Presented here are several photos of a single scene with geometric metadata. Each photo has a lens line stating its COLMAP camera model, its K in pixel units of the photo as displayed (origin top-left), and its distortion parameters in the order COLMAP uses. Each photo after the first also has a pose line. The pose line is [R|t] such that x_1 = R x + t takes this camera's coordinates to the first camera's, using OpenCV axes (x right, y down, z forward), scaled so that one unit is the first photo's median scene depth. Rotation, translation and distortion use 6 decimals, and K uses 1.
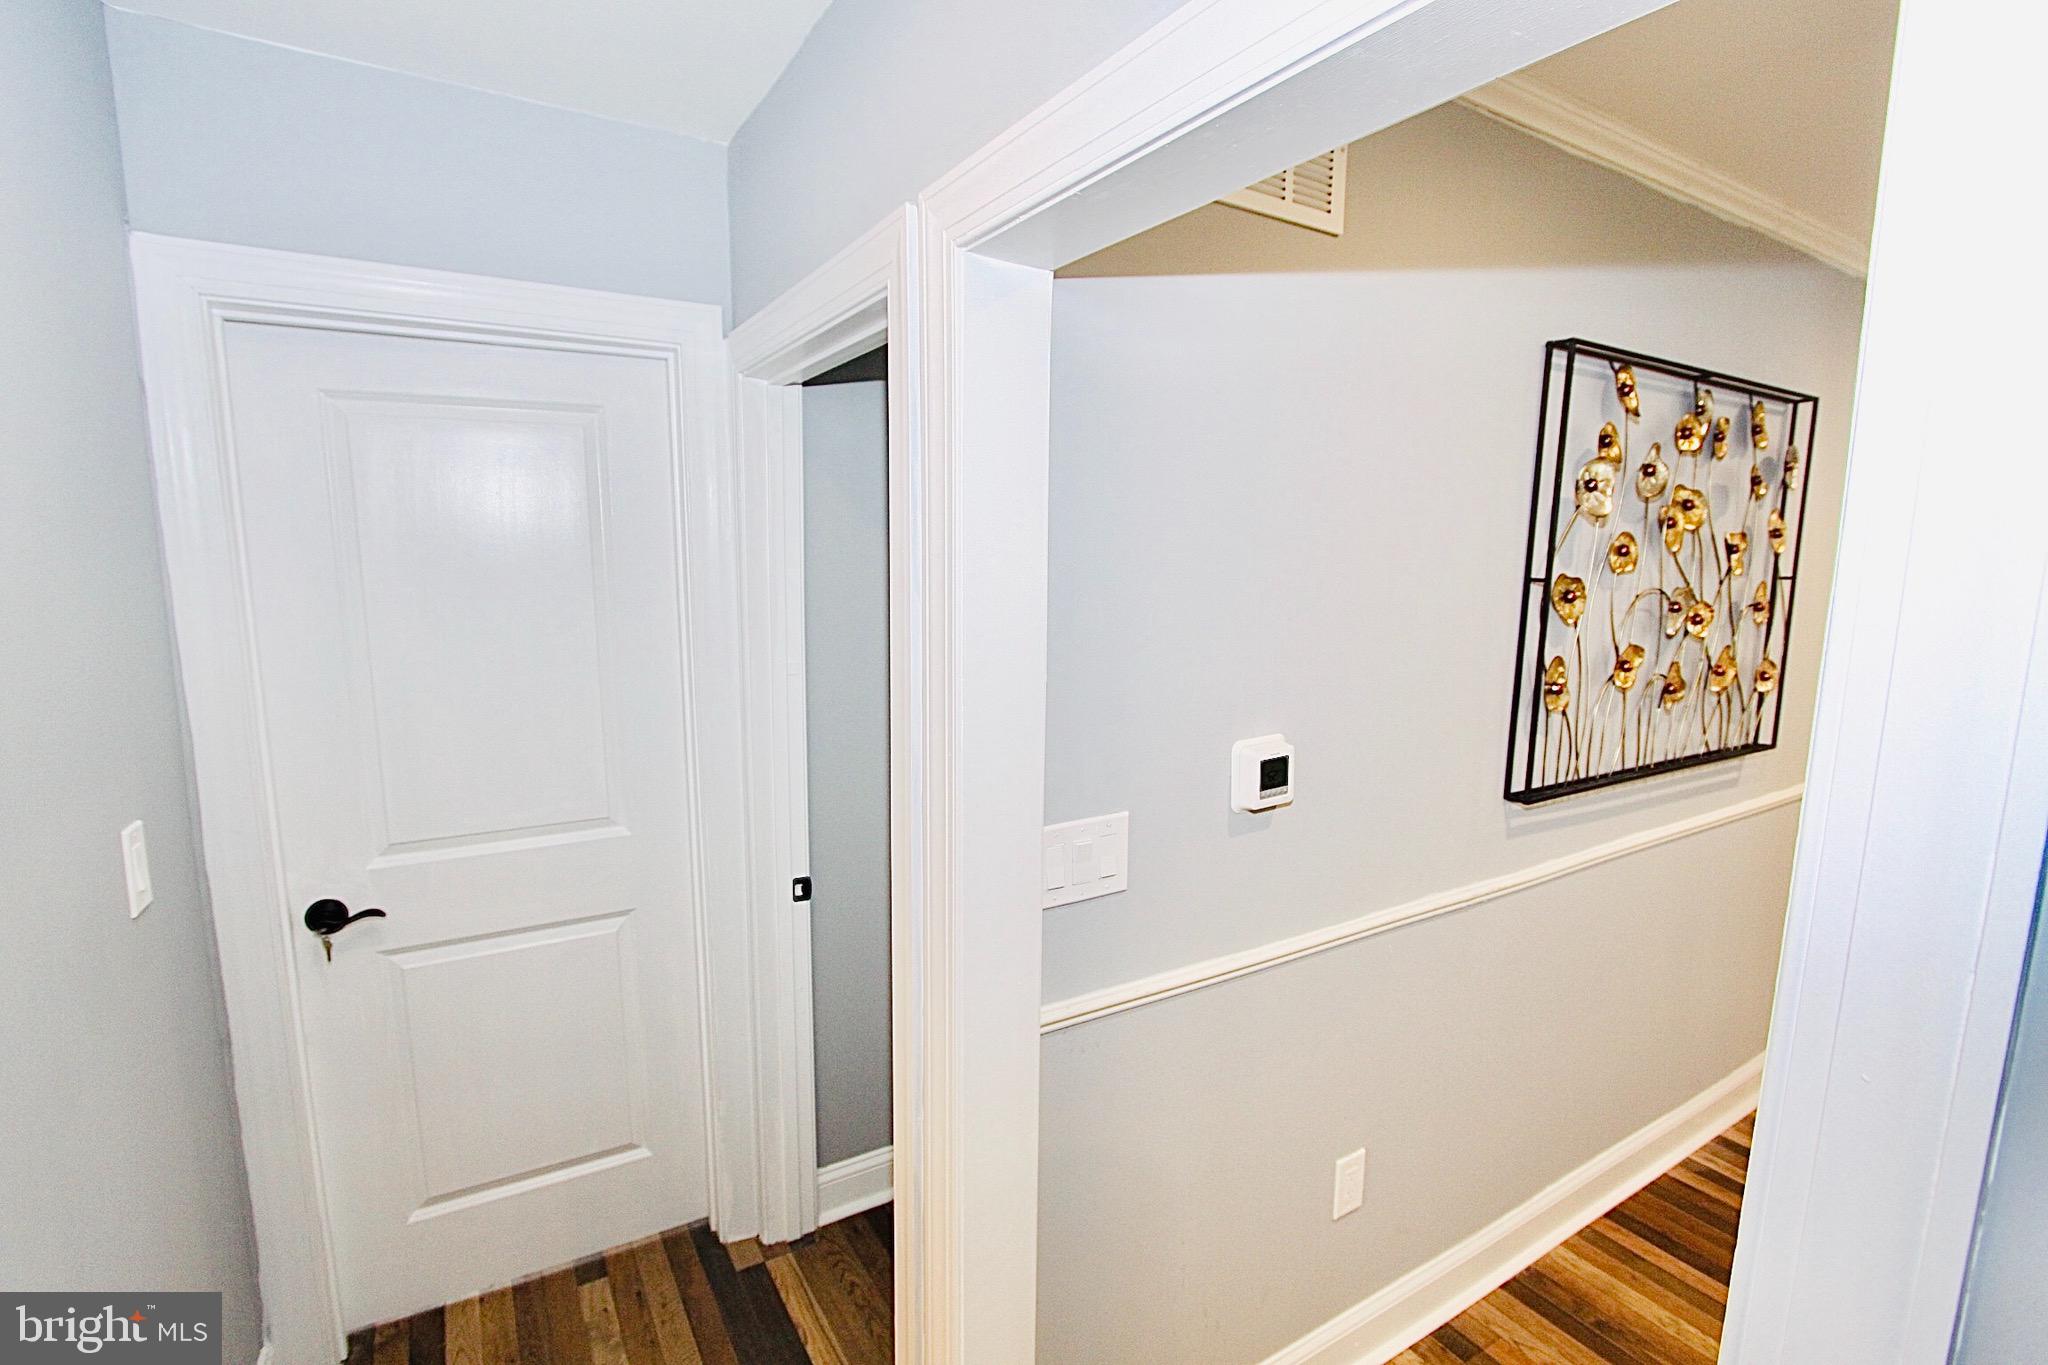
lens RADIAL K [[937.1, 0, 1026.4], [0, 937.1, 686.5], [0, 0, 1]] dist [-0.015059, -0.000842]
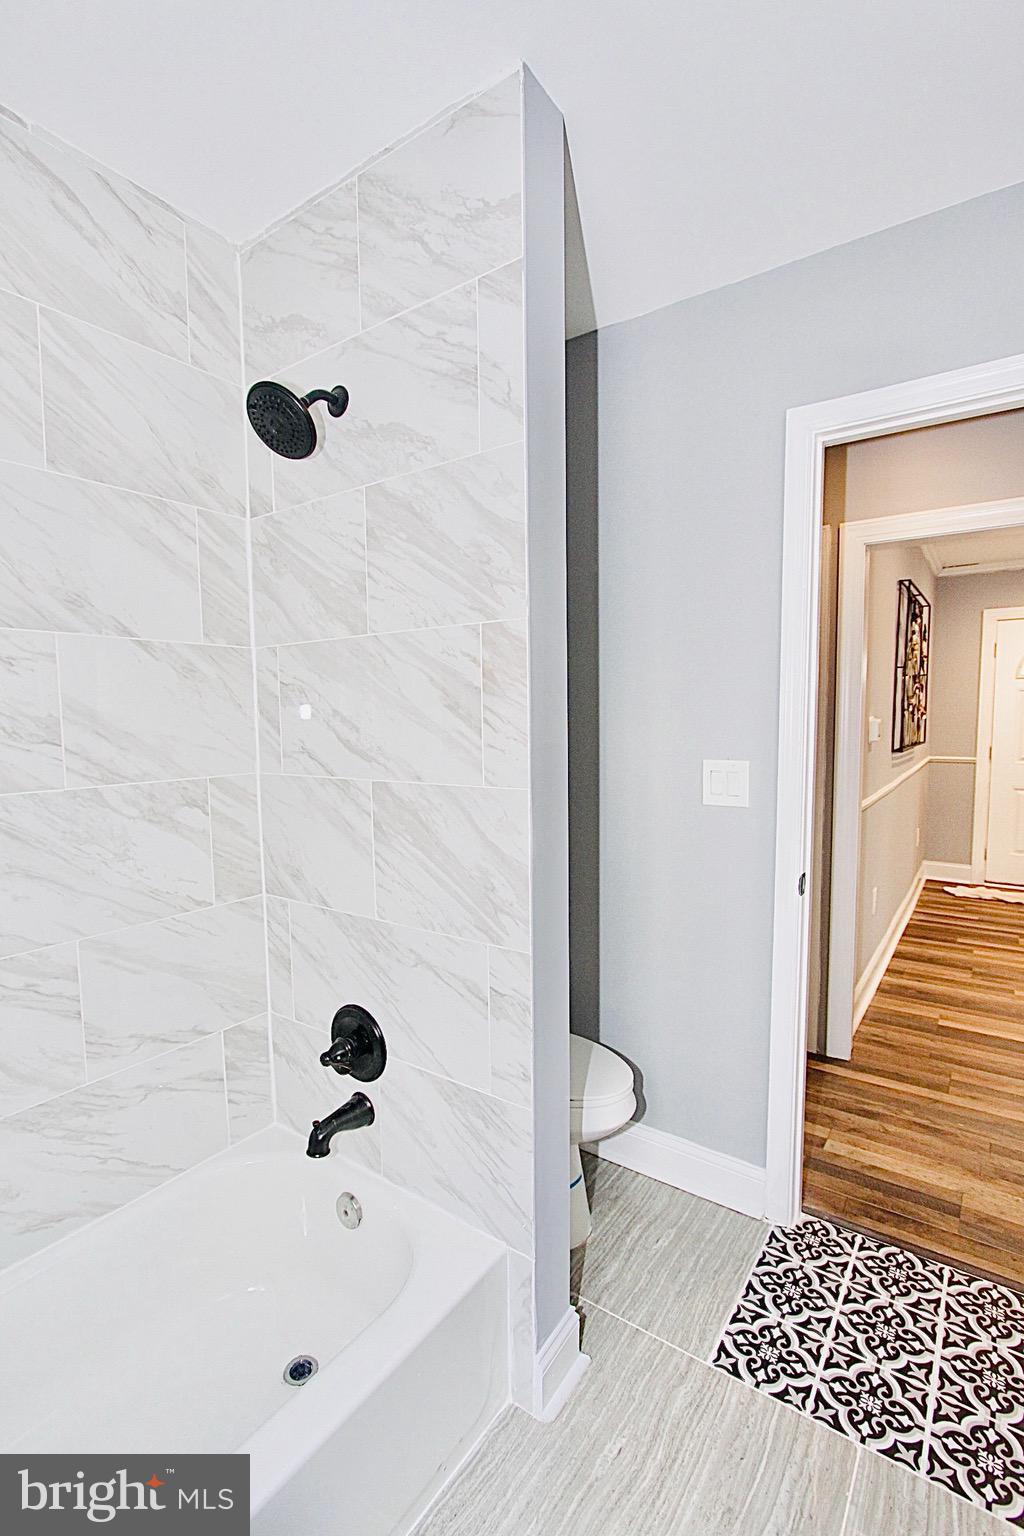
lens RADIAL K [[702.8, 0, 511.2], [0, 702.8, 778.9], [0, 0, 1]] dist [-0.015059, -0.000842]
pose [[0.922858, -0.042696, 0.382766, -1.197213], [0.058050, 0.997903, -0.028648, 0.188277], [-0.380740, 0.048658, 0.923401, -0.376328]]
